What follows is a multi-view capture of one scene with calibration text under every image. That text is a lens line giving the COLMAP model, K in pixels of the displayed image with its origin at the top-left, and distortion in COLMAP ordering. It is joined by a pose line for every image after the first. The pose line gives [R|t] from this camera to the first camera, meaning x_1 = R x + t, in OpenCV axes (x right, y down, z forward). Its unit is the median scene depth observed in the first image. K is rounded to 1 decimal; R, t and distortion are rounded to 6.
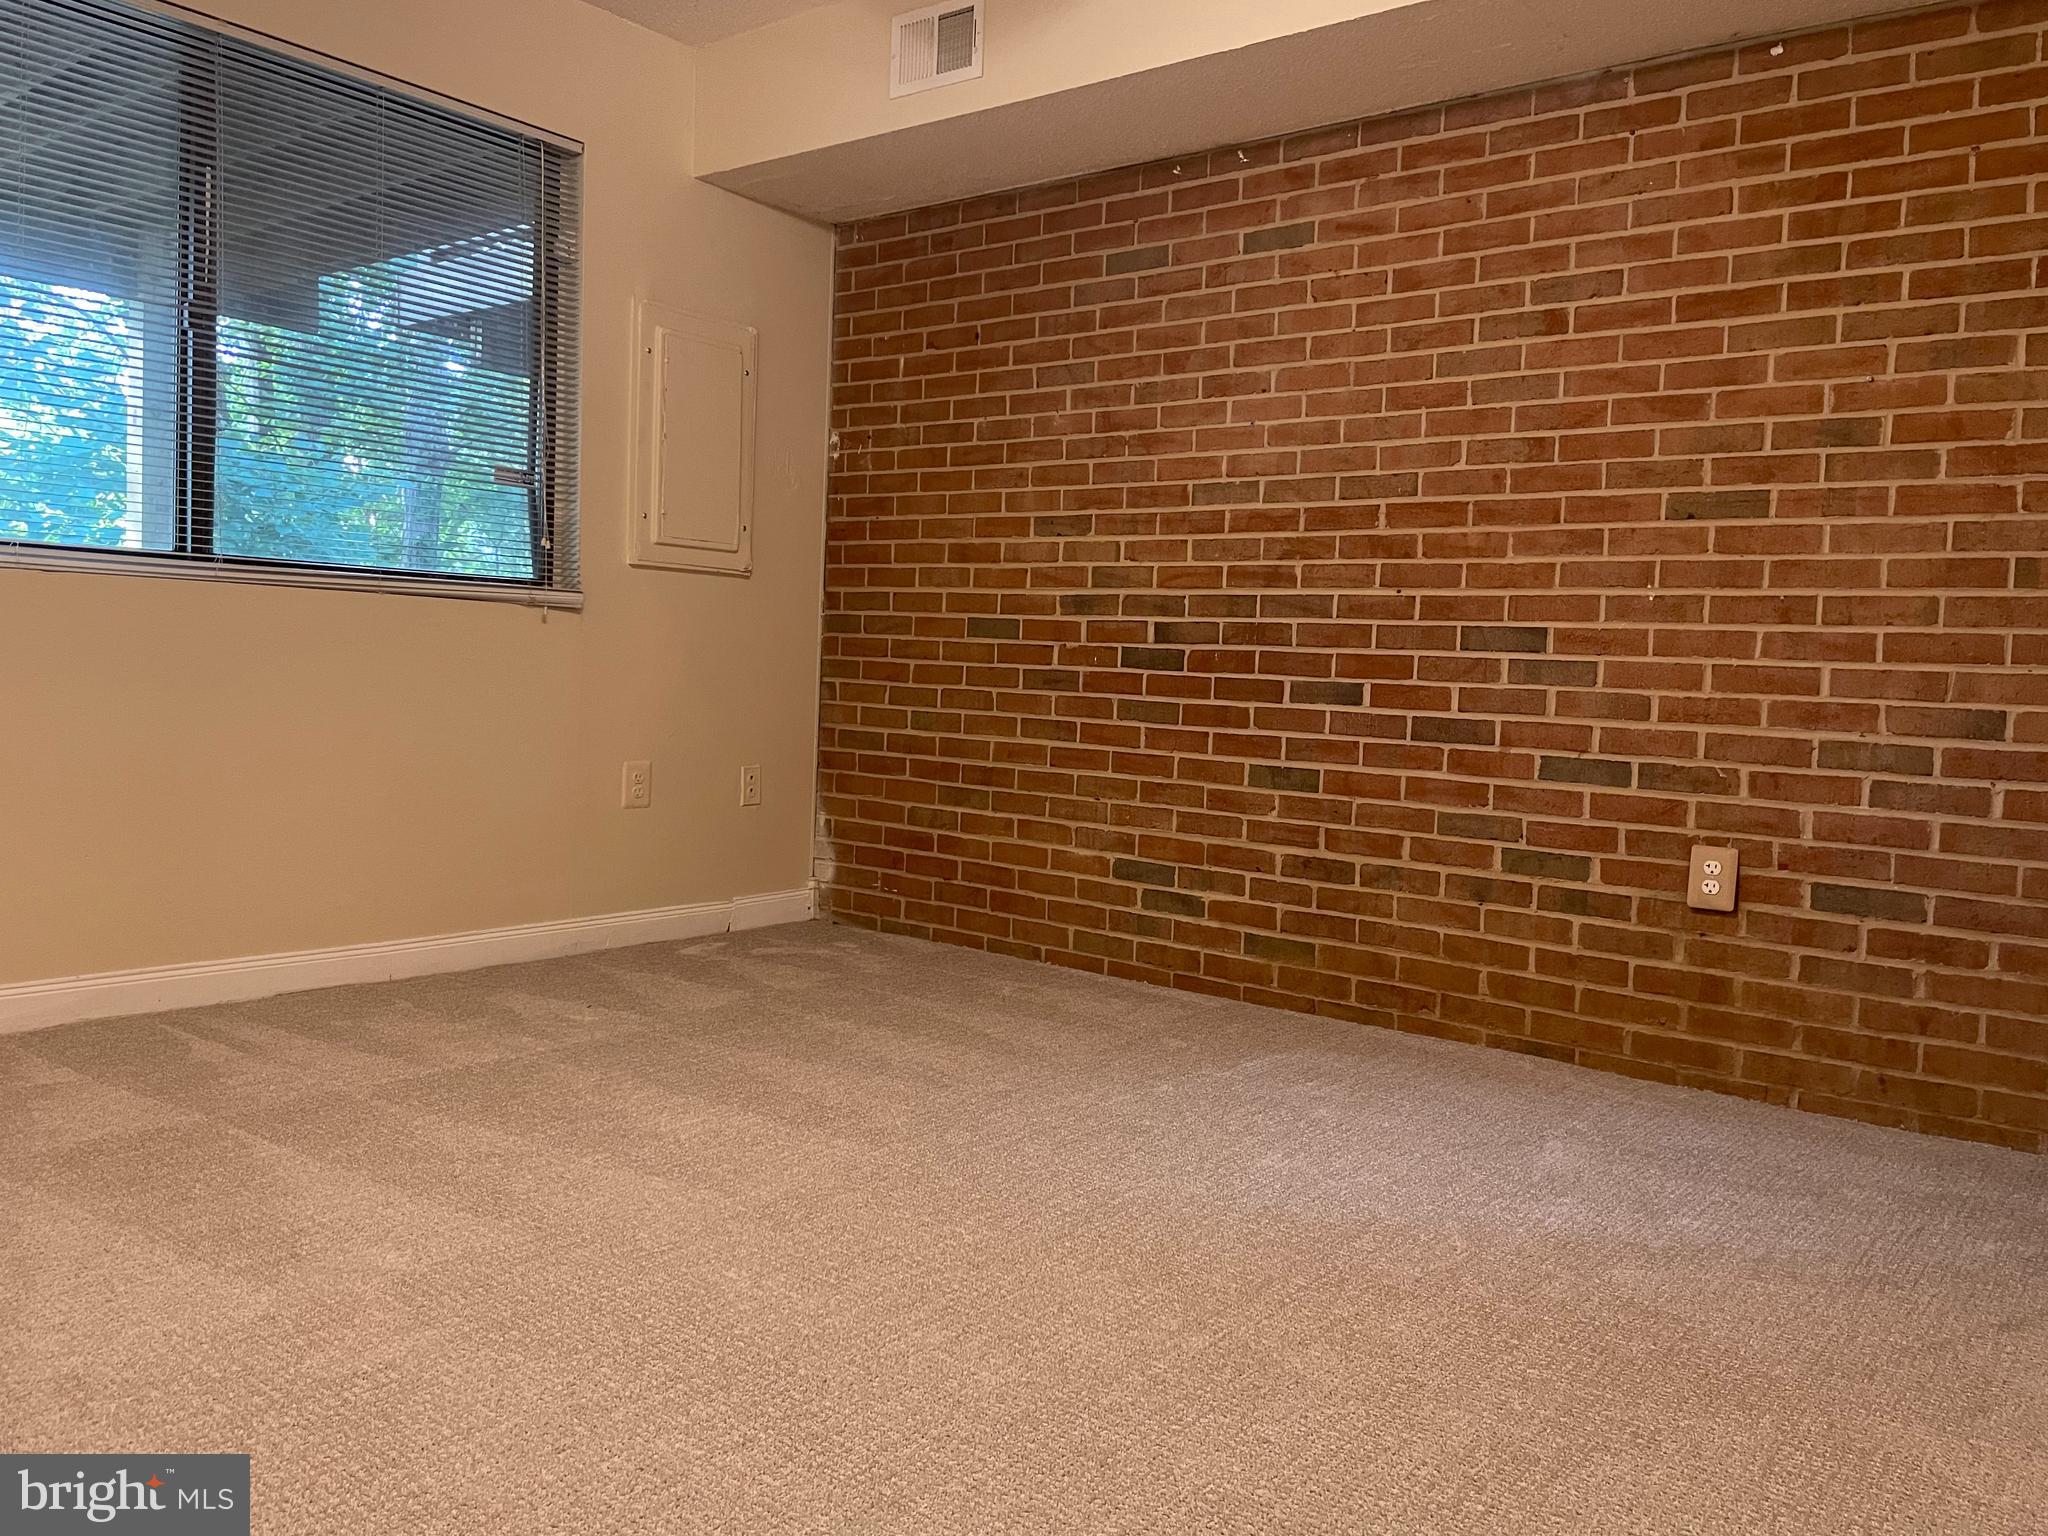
lens RADIAL K [[1583.9, 0, 1024.0], [0, 1583.9, 768.0], [0, 0, 1]] dist [0.099091, -0.122598]
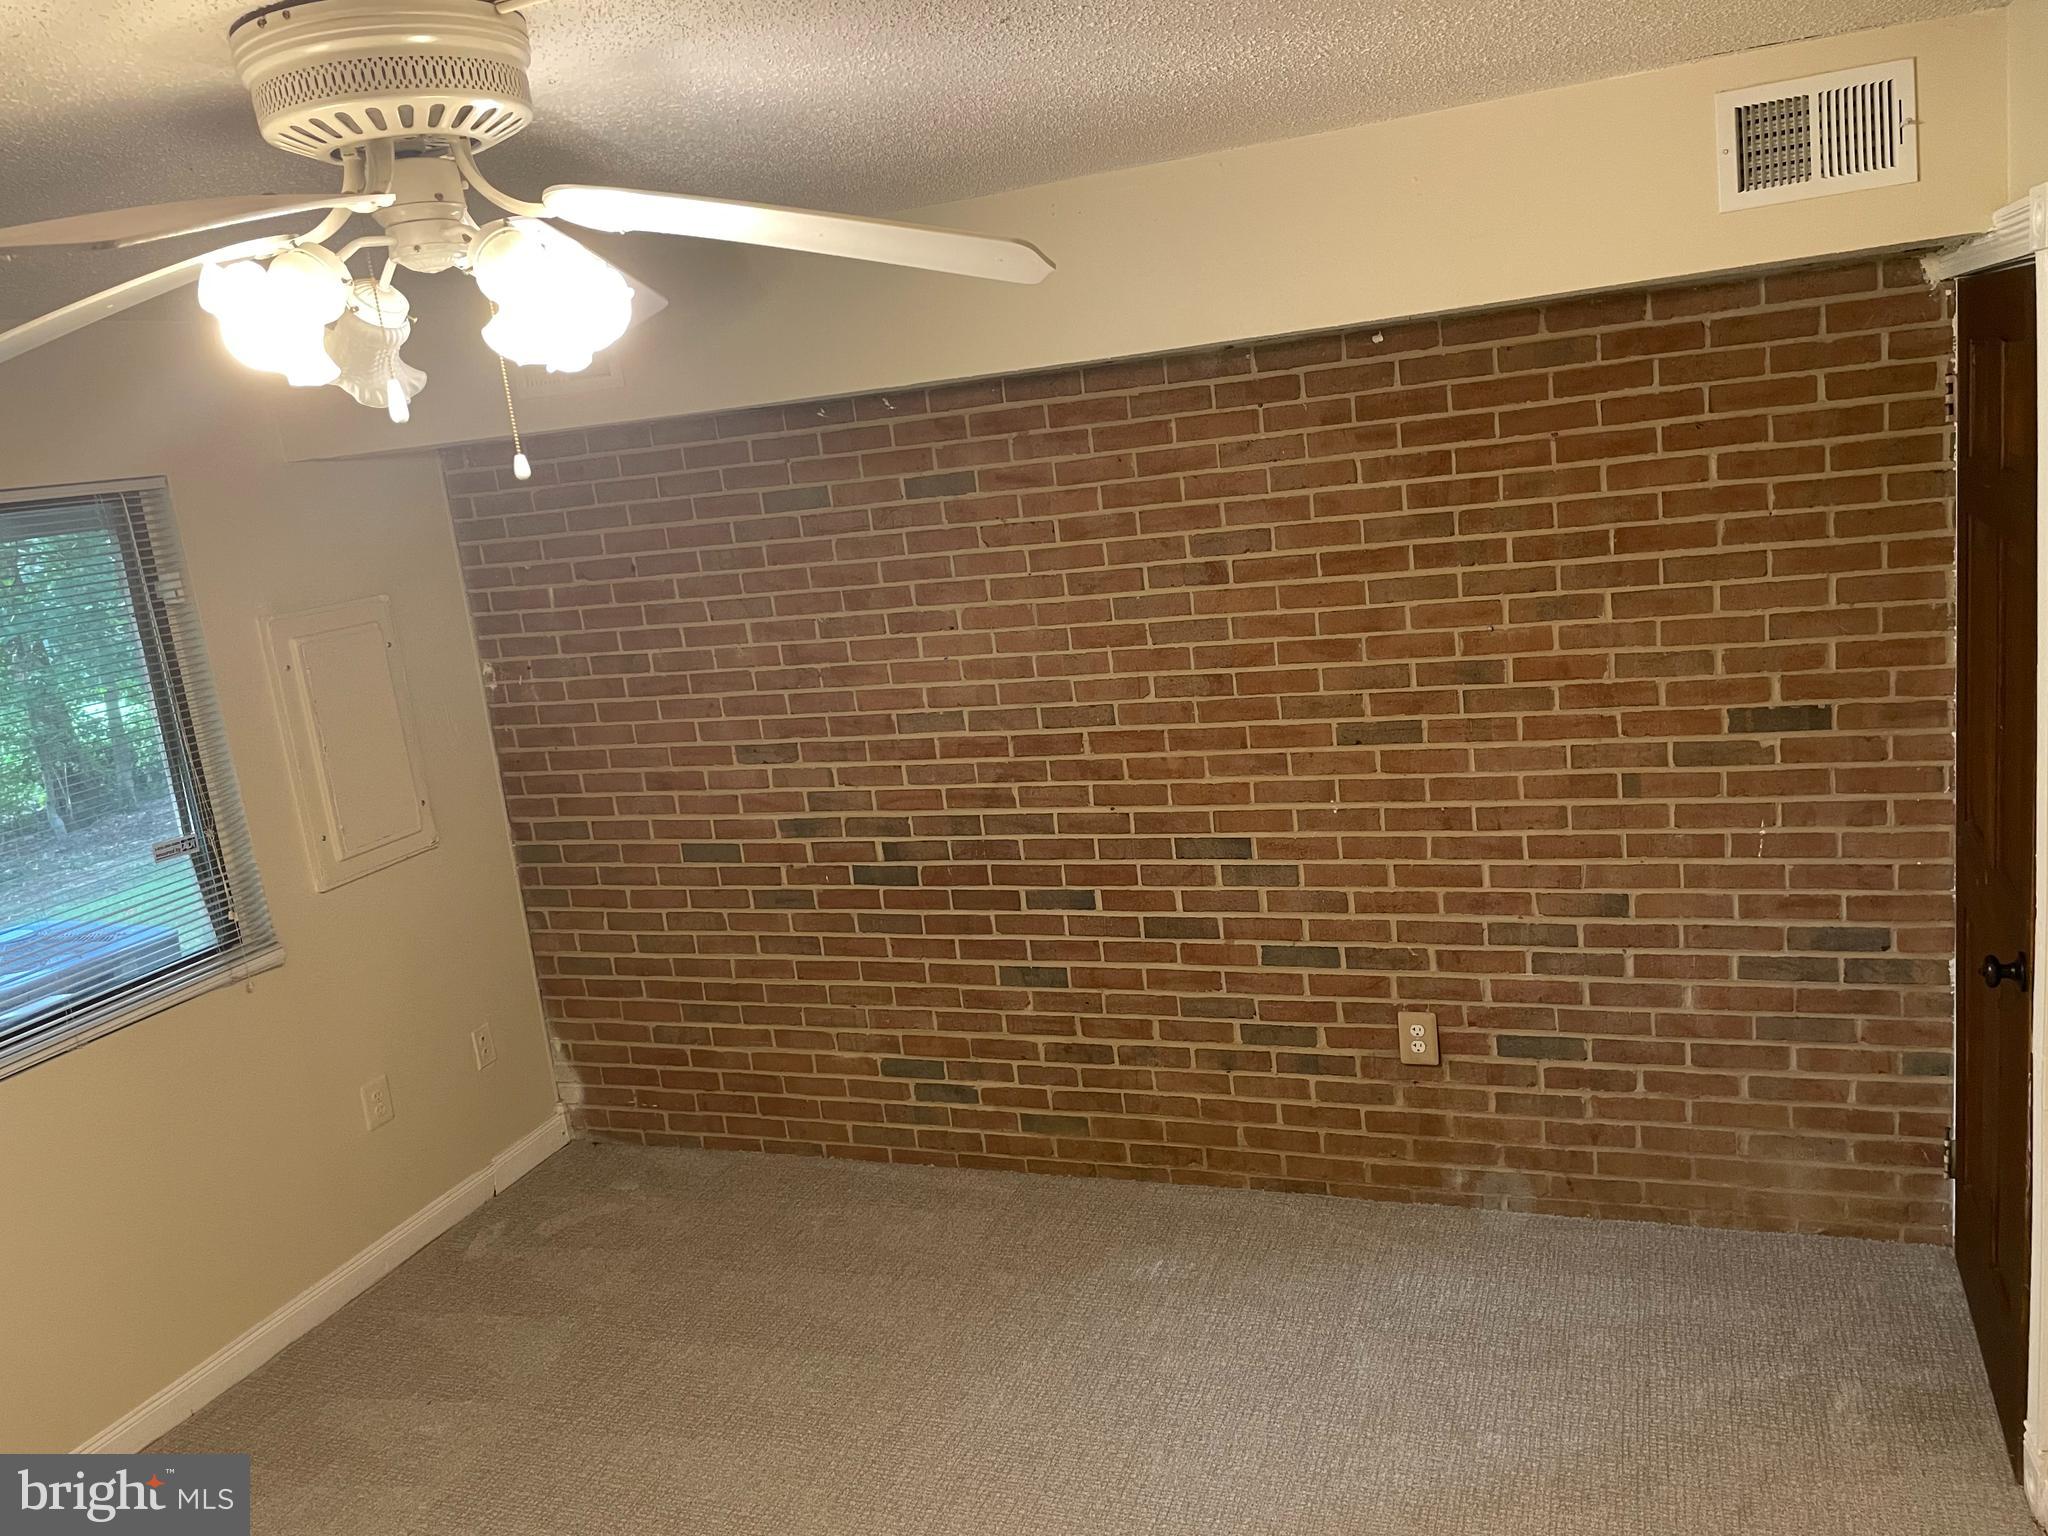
lens RADIAL K [[1579.1, 0, 1024.0], [0, 1579.1, 768.0], [0, 0, 1]] dist [0.125027, -0.178856]
pose [[0.942908, -0.207296, 0.260677, -0.105205], [0.167783, 0.971769, 0.165874, -0.344539], [-0.287703, -0.112666, 0.951070, -0.015715]]
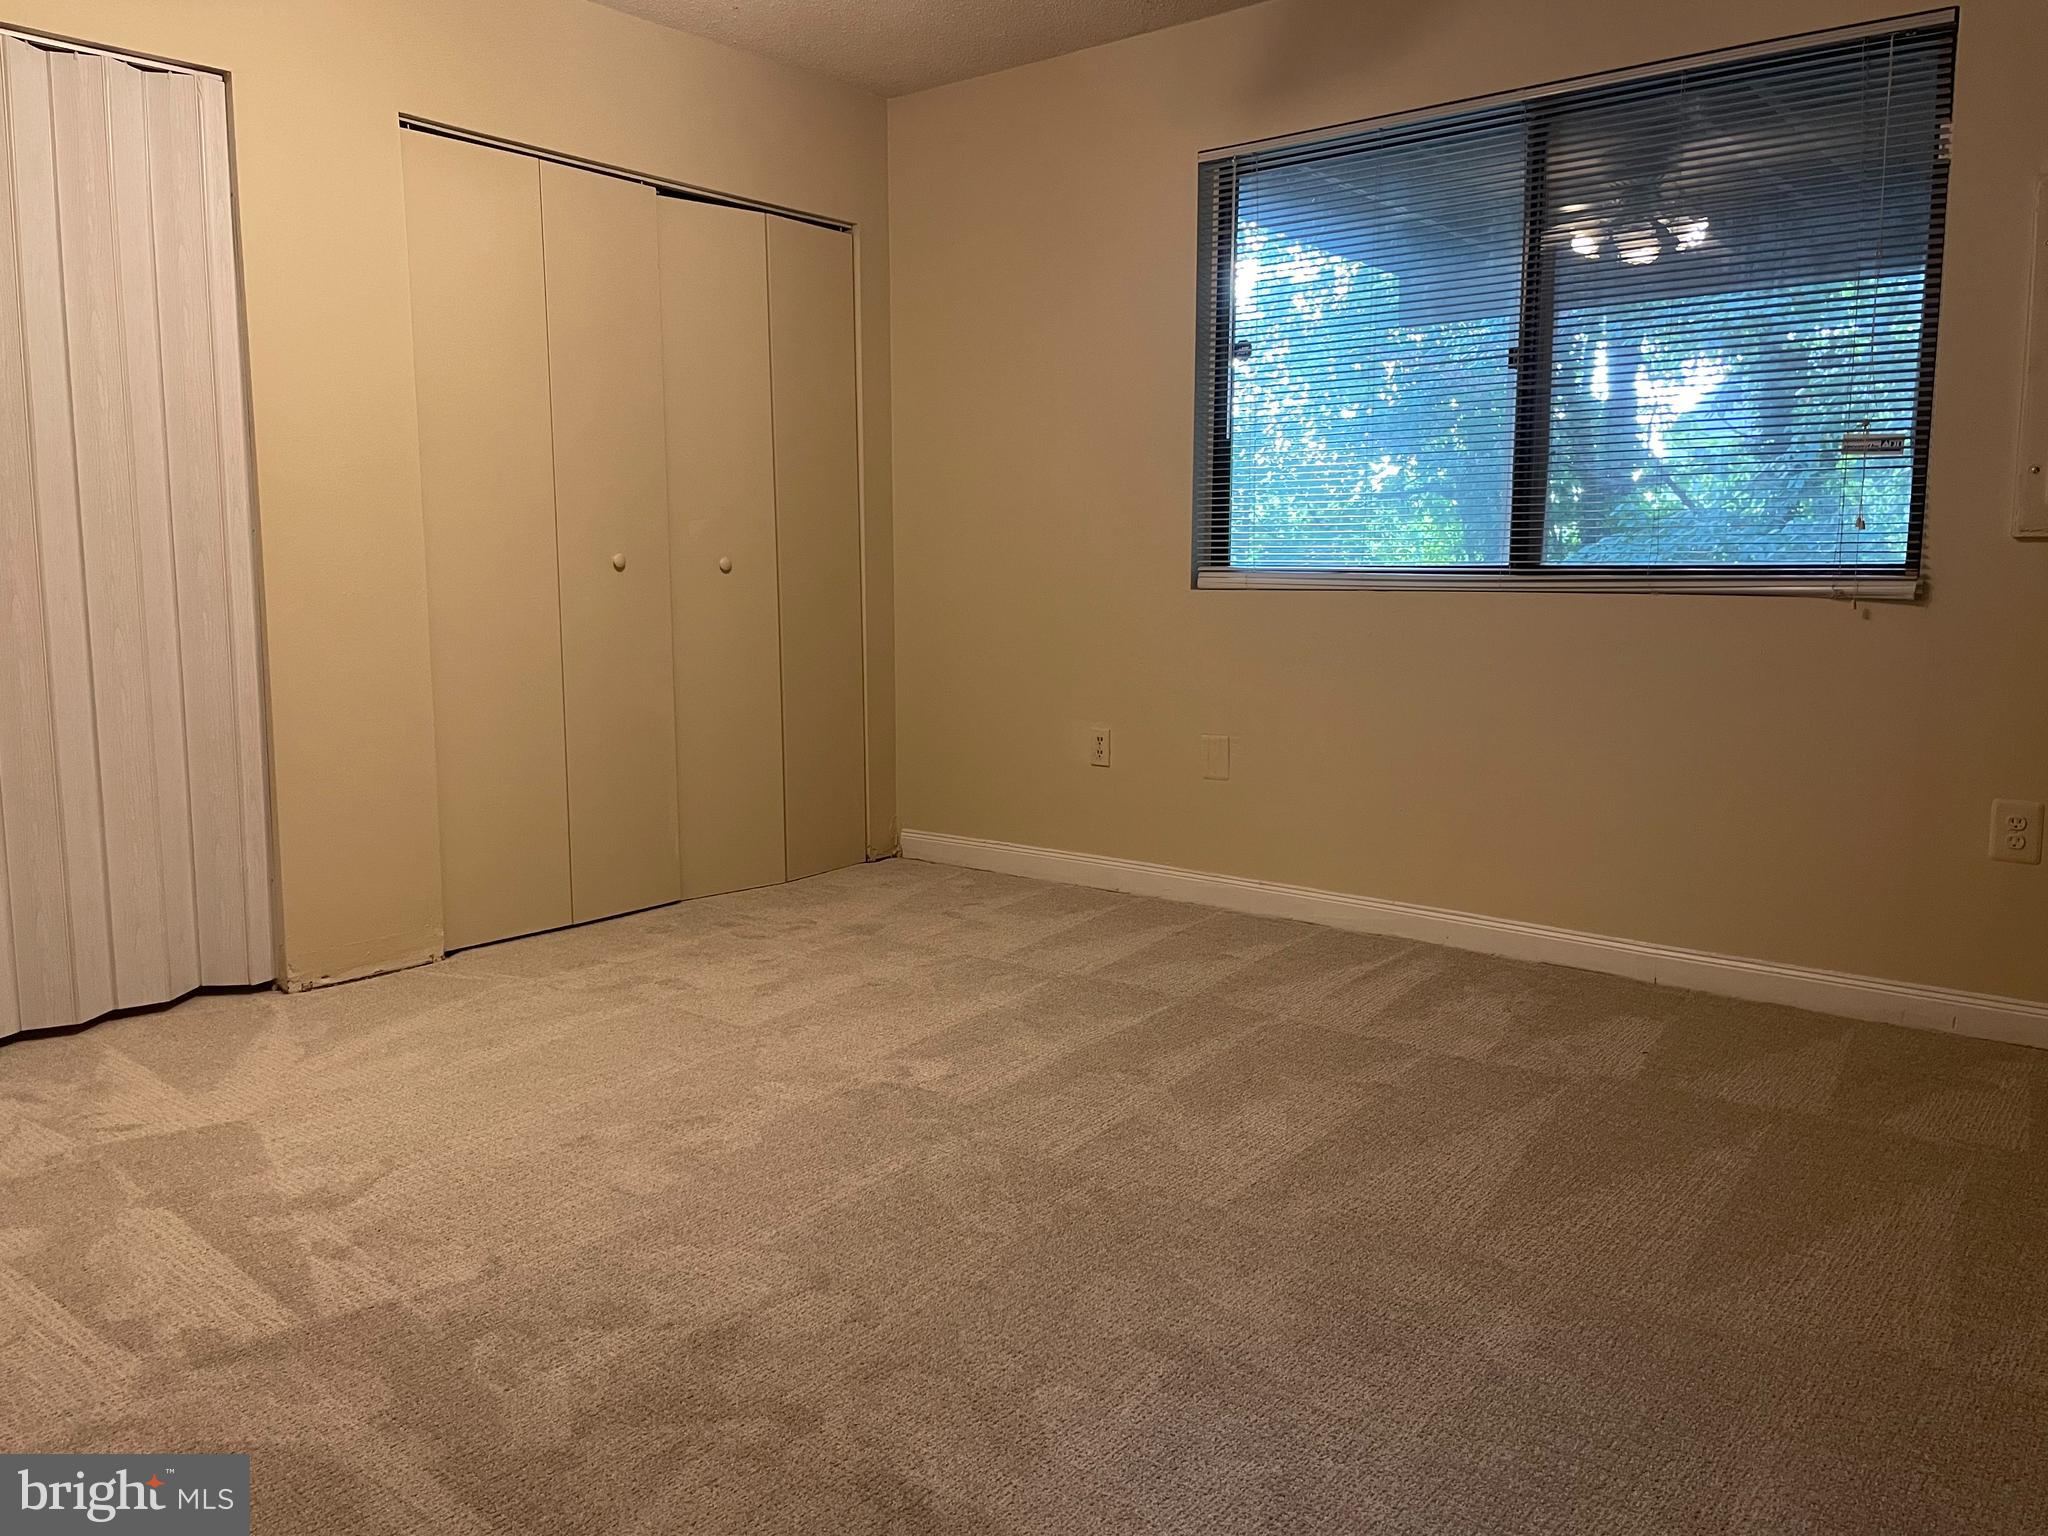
lens RADIAL K [[1527.9, 0, 1022.5], [0, 1527.9, 748.9], [0, 0, 1]] dist [0.094298, -0.121526]
pose [[-0.018779, 0.080535, -0.996575, 0.600167], [-0.066549, 0.994440, 0.081617, -0.069447], [0.997606, 0.067853, -0.013315, 0.664202]]
